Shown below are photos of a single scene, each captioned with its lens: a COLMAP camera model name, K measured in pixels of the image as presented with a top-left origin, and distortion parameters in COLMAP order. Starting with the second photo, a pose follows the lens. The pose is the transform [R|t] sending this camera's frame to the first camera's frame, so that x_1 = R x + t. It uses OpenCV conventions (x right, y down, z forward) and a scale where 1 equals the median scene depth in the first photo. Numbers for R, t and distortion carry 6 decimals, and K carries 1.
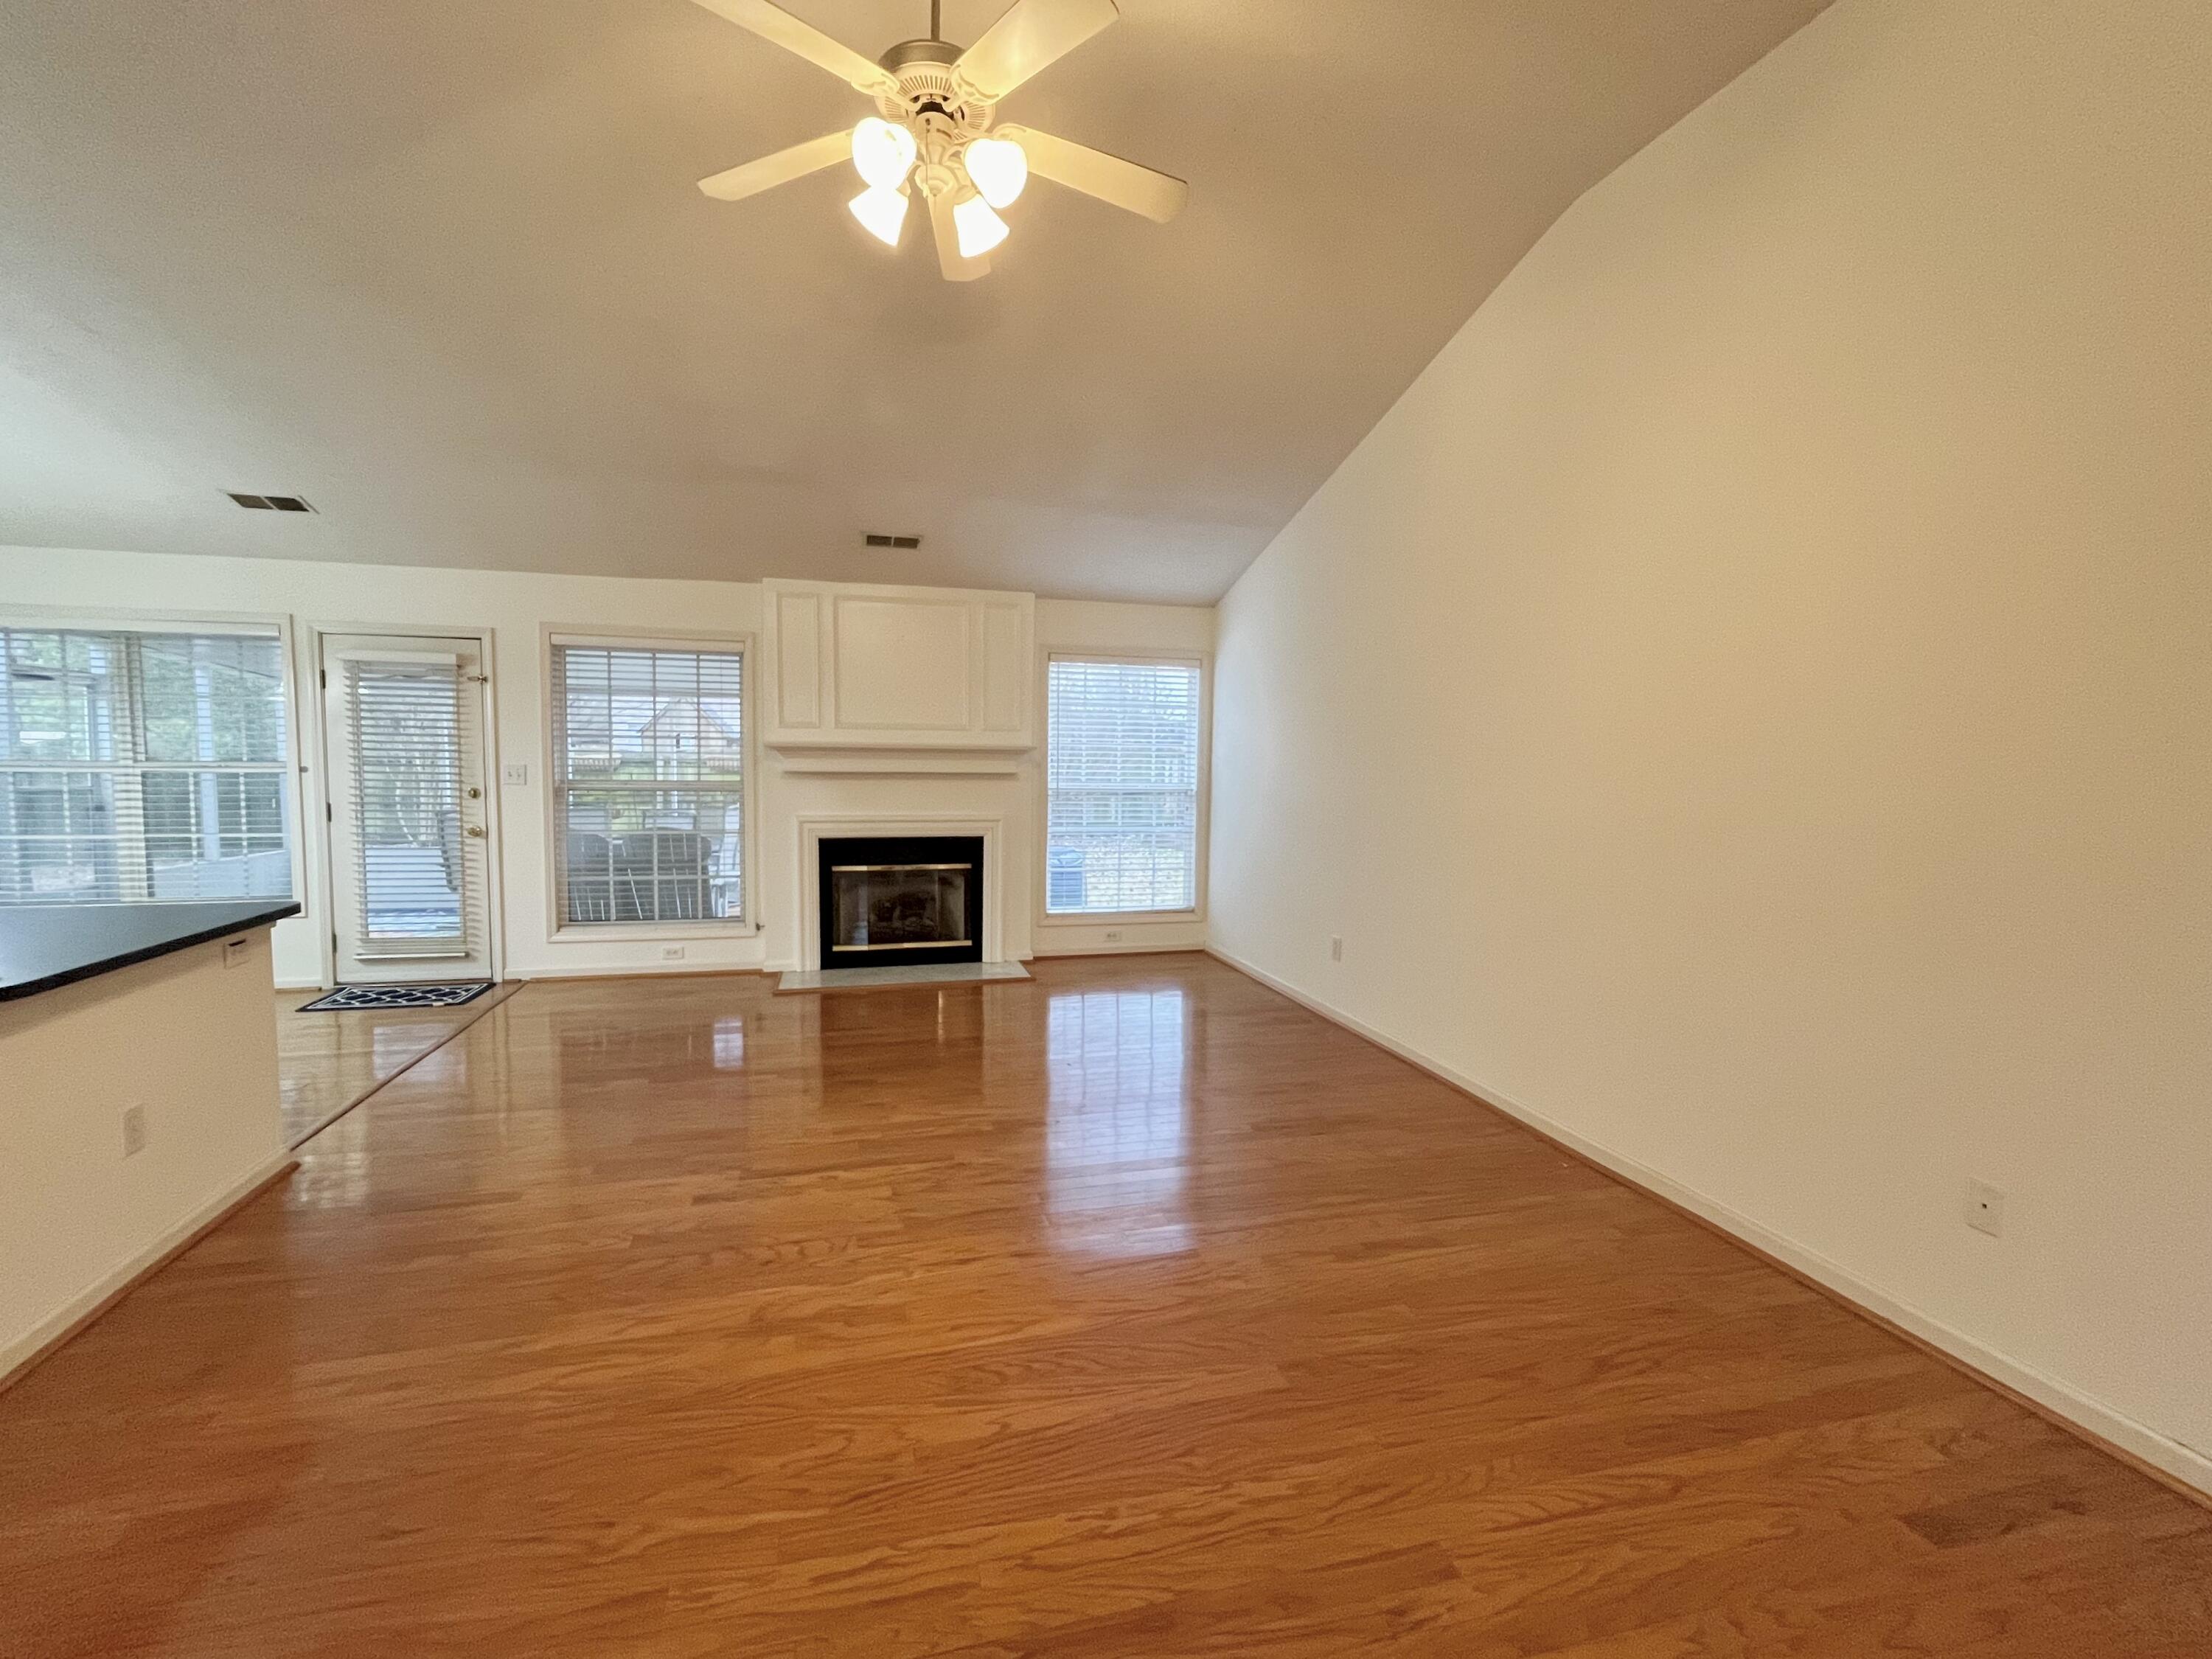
lens RADIAL K [[964.1, 0, 1107.2], [0, 964.1, 827.4], [0, 0, 1]] dist [-0.000932, 0.000051]
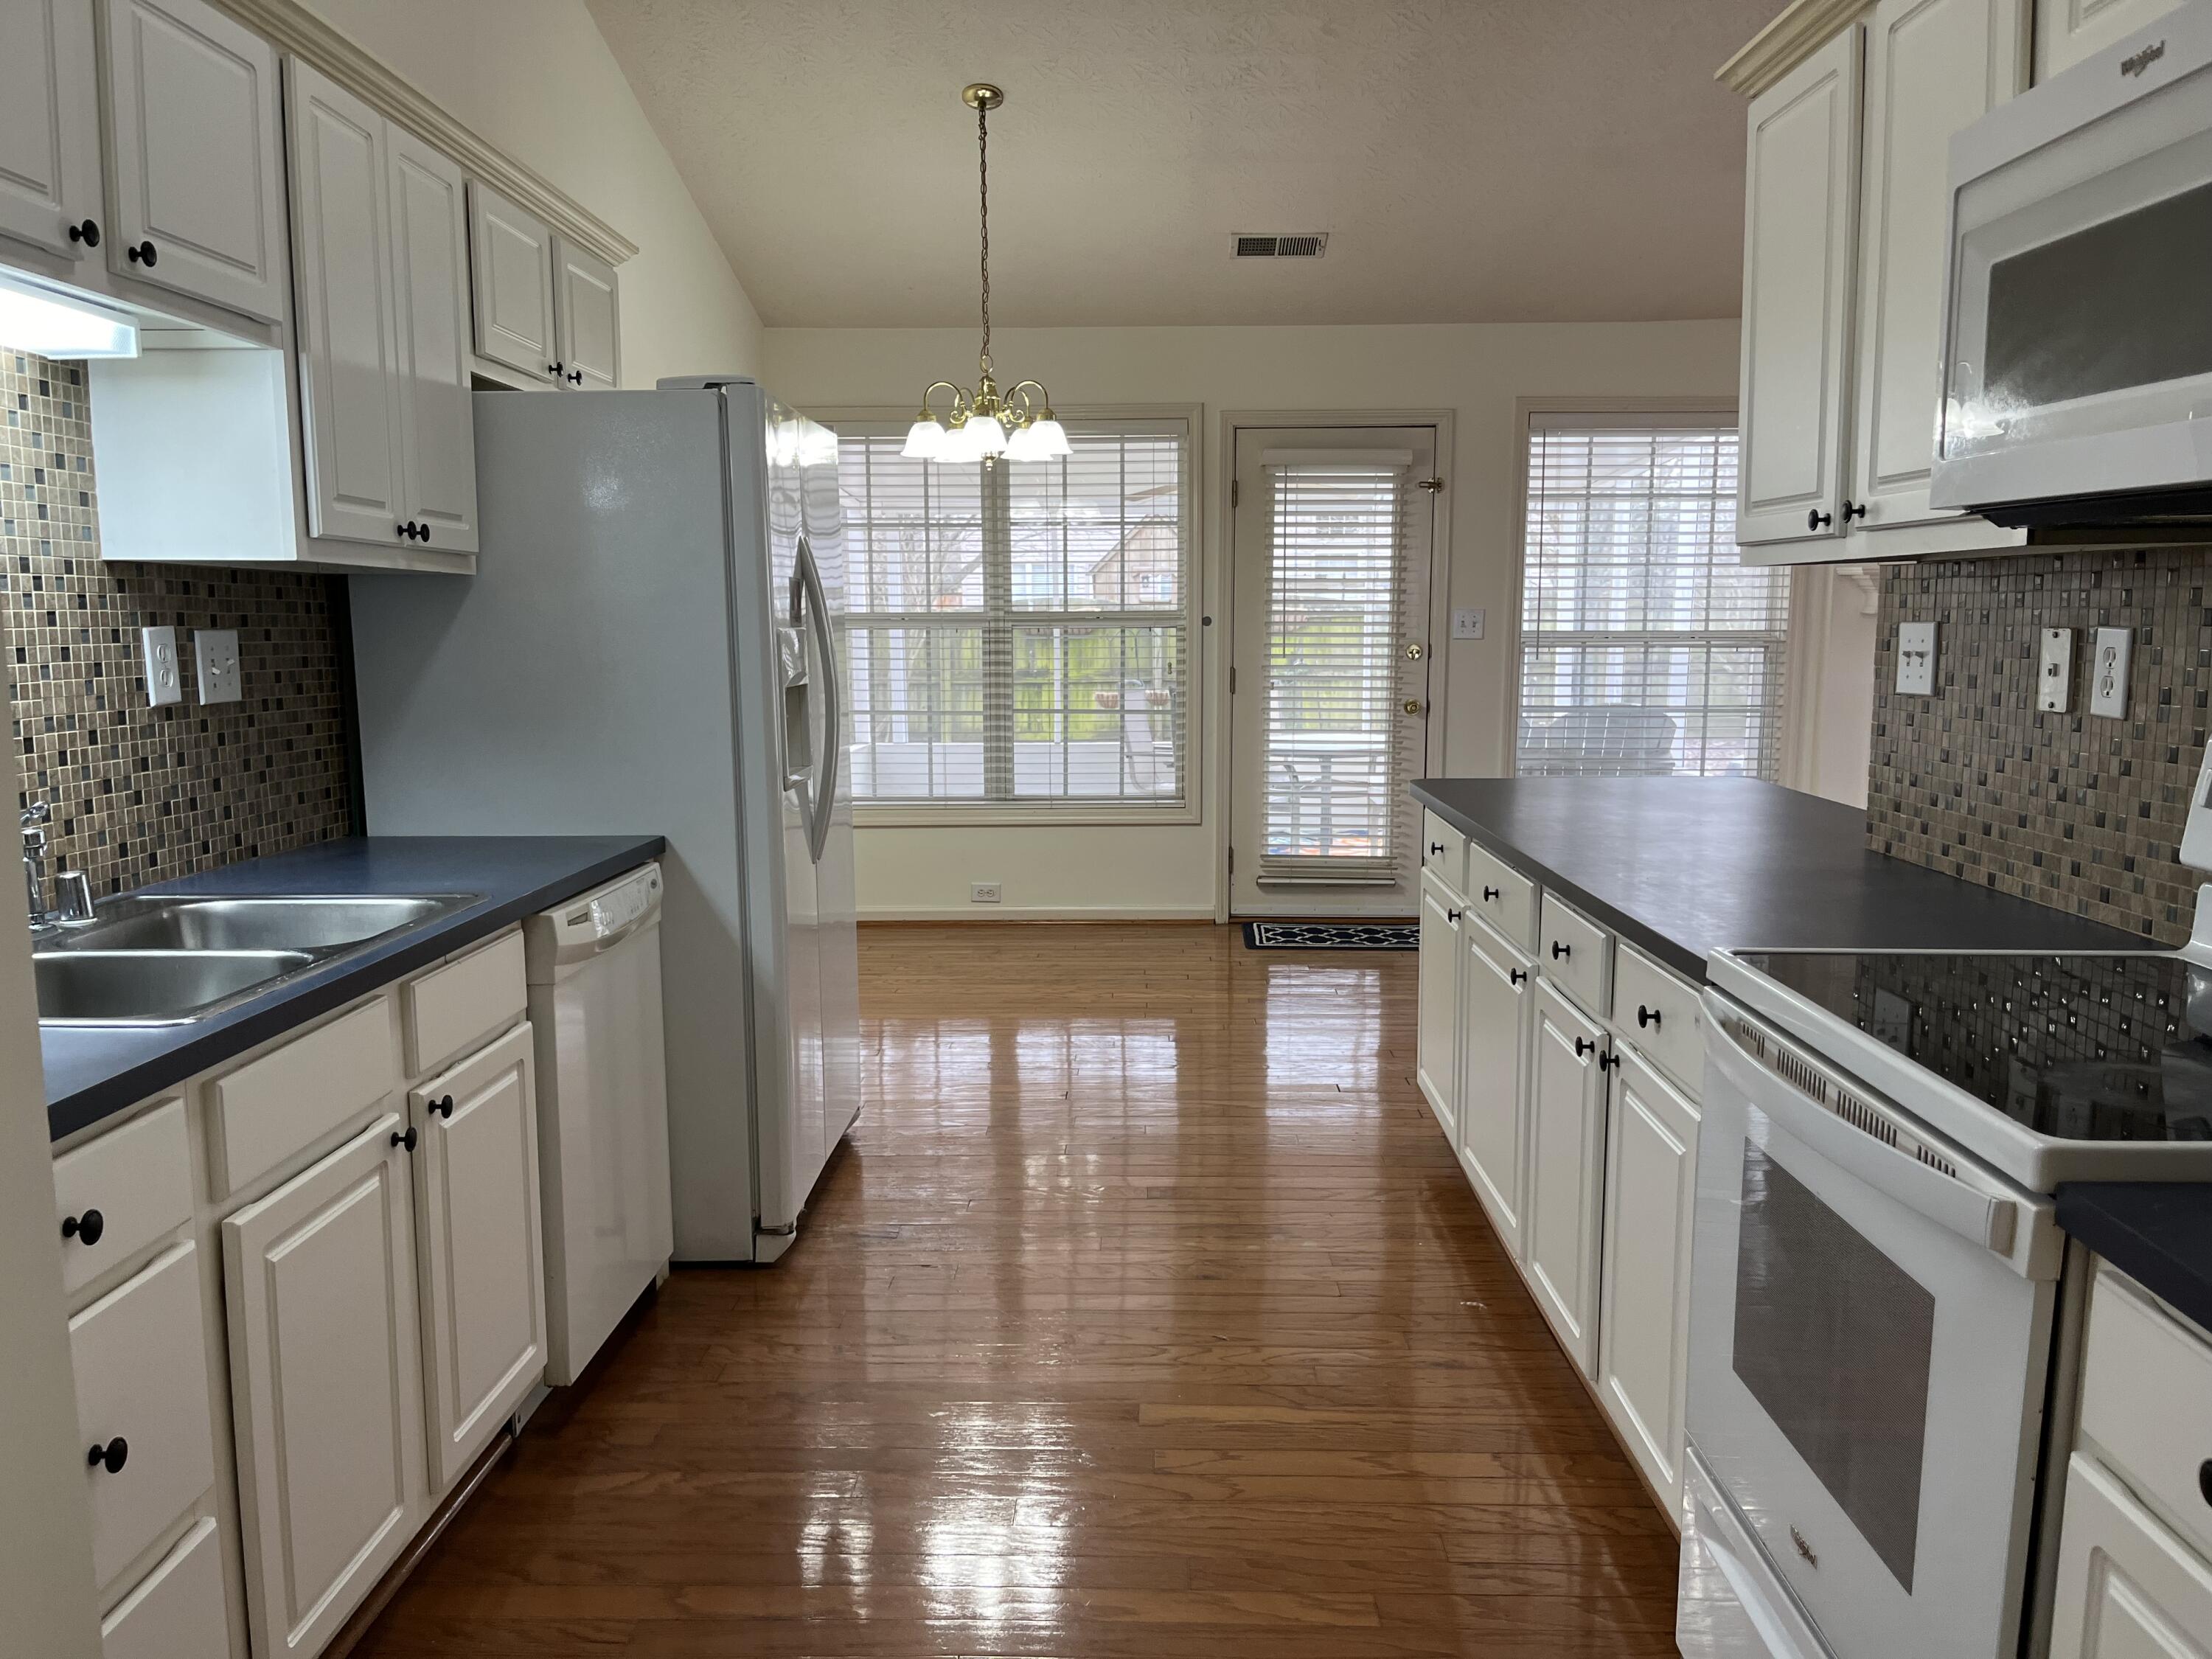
lens RADIAL K [[1677.5, 0, 1106.0], [0, 1677.5, 829.5], [0, 0, 1]] dist [0.092719, -0.126385]
pose [[0.960343, 0.022041, -0.277948, -0.526906], [-0.004886, 0.998048, 0.062263, 0.017447], [0.278777, -0.058436, 0.958576, -0.232317]]
